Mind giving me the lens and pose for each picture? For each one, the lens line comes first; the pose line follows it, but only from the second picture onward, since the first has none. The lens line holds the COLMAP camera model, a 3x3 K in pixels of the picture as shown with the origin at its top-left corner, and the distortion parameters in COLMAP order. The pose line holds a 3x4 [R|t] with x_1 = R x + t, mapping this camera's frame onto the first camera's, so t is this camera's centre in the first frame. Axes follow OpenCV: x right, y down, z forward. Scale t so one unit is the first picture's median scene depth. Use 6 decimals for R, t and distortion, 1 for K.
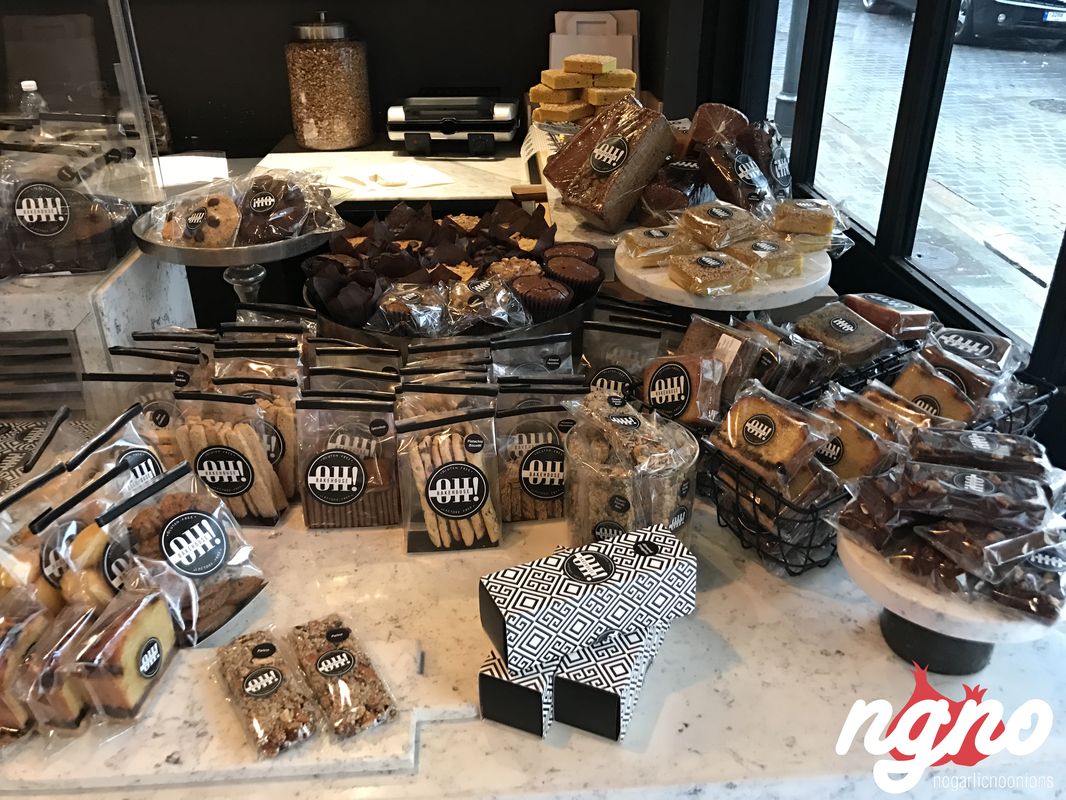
lens RADIAL K [[886.8, 0, 536.0], [0, 886.8, 401.0], [0, 0, 1]] dist [0.028485, -0.028377]
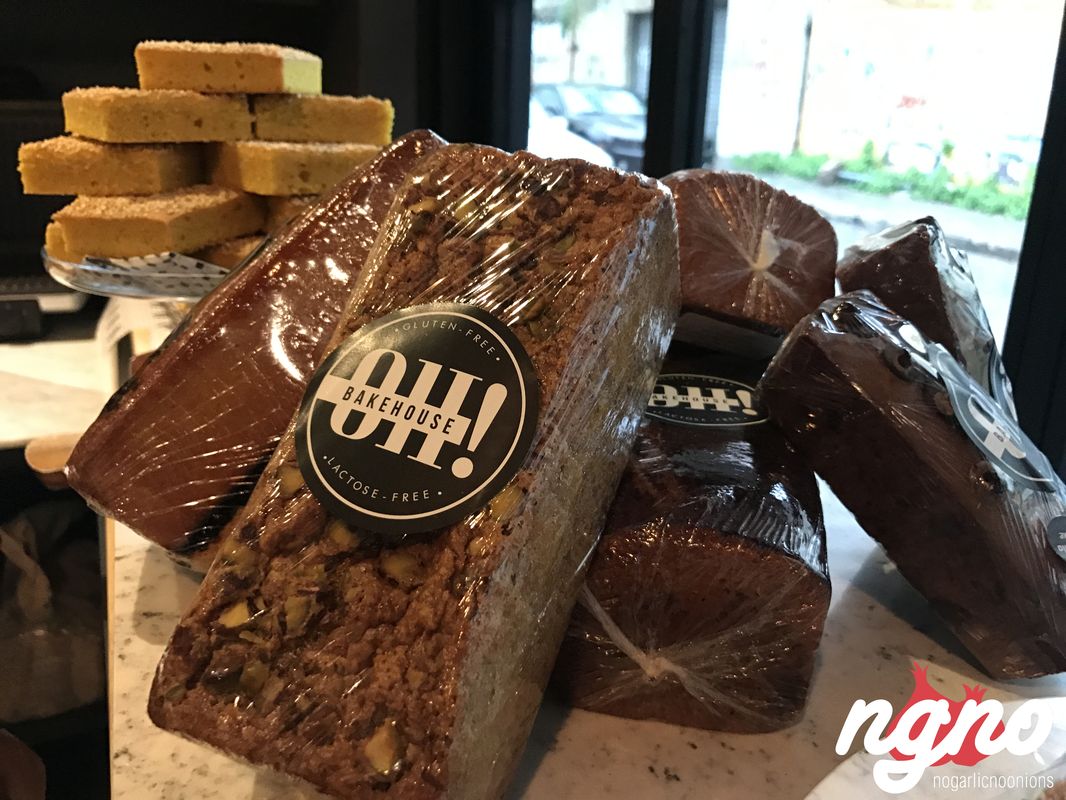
lens RADIAL K [[886.8, 0, 533.4], [0, 886.8, 397.5], [0, 0, 1]] dist [0.028485, -0.028377]
pose [[0.926941, -0.089702, 0.364326, 0.035182], [0.147243, 0.980074, -0.133320, -0.218332], [-0.345108, 0.177224, 0.921679, 0.718525]]
